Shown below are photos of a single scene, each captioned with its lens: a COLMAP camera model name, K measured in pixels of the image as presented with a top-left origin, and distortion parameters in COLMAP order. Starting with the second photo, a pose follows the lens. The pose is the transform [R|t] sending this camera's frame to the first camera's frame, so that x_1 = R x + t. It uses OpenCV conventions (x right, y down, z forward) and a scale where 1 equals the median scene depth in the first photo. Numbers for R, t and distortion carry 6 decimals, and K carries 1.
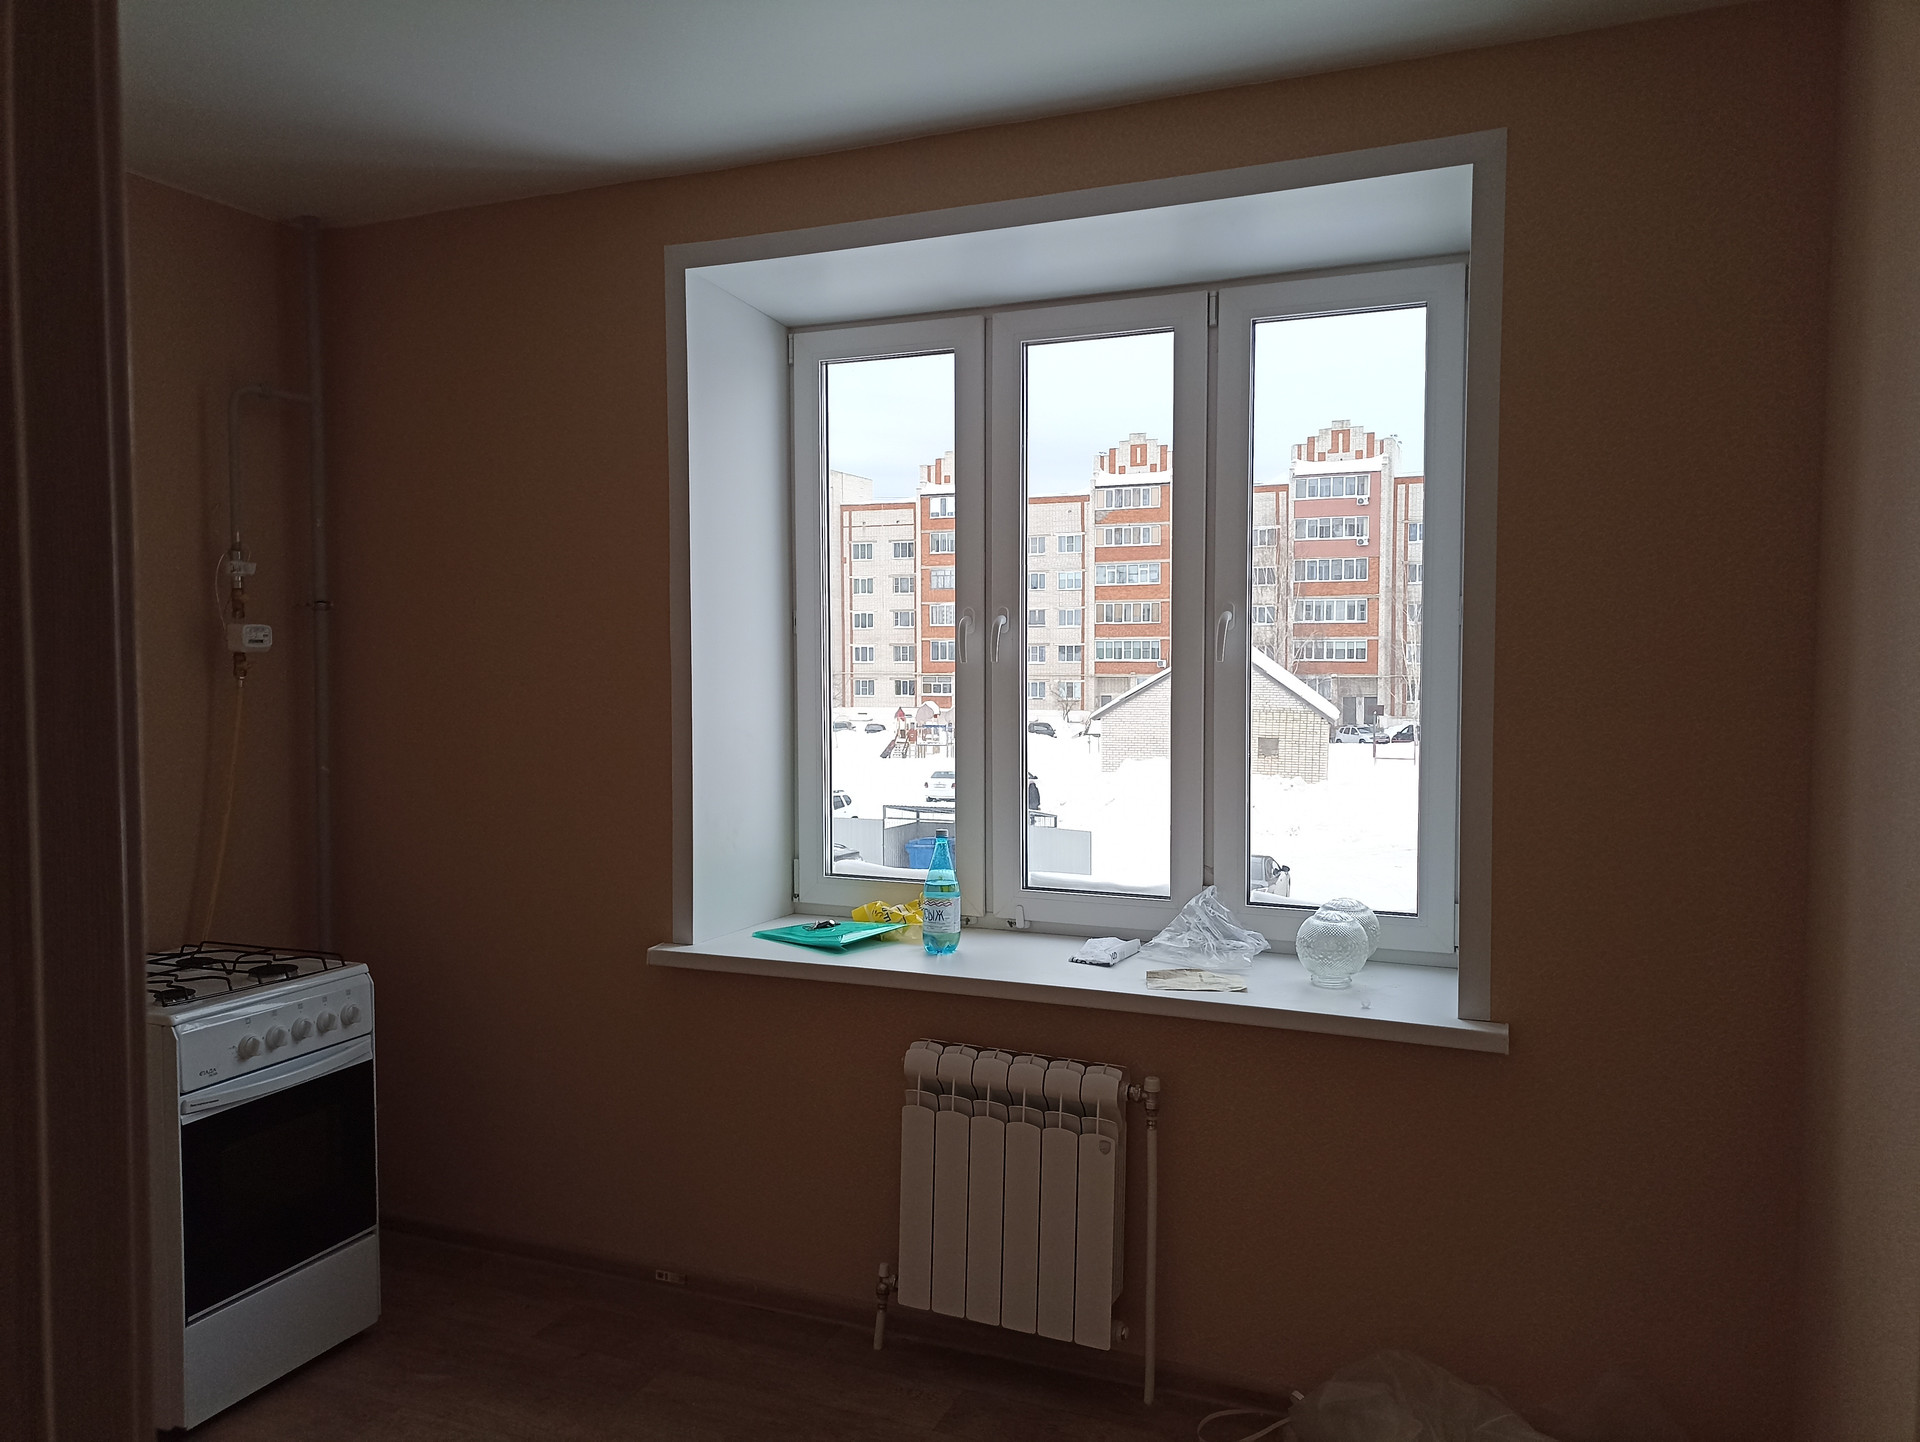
lens RADIAL K [[1413.5, 0, 955.6], [0, 1413.5, 728.2], [0, 0, 1]] dist [0.033177, -0.019649]
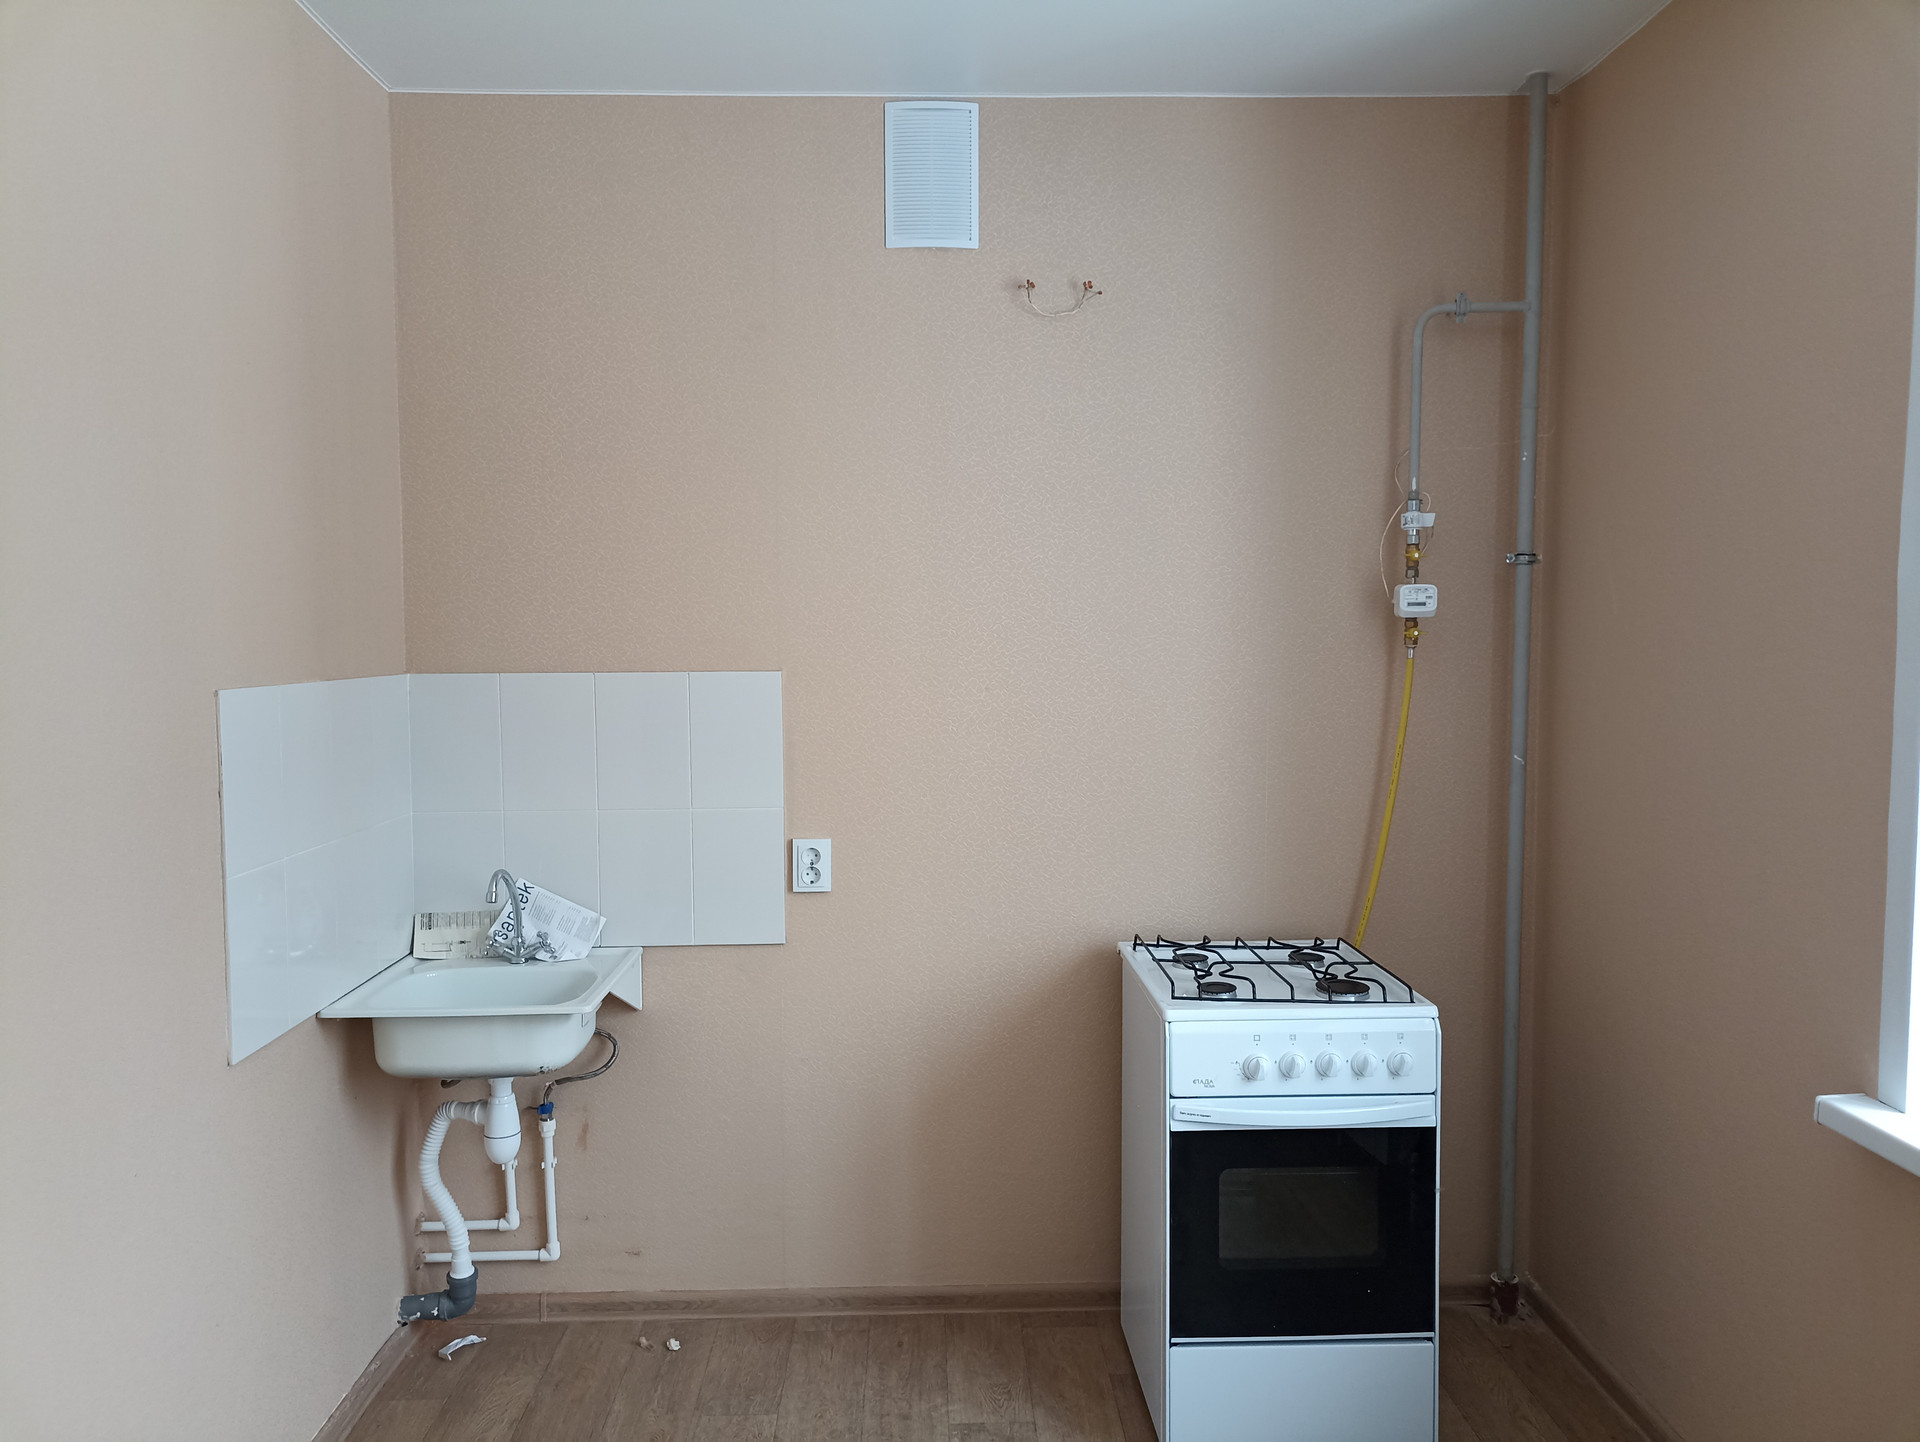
lens RADIAL K [[1413.5, 0, 964.1], [0, 1413.5, 722.1], [0, 0, 1]] dist [0.033177, -0.019649]
pose [[0.425592, 0.064814, -0.902591, 0.073710], [-0.044378, 0.997726, 0.050721, -0.009173], [0.903827, 0.018469, 0.427500, 0.166790]]
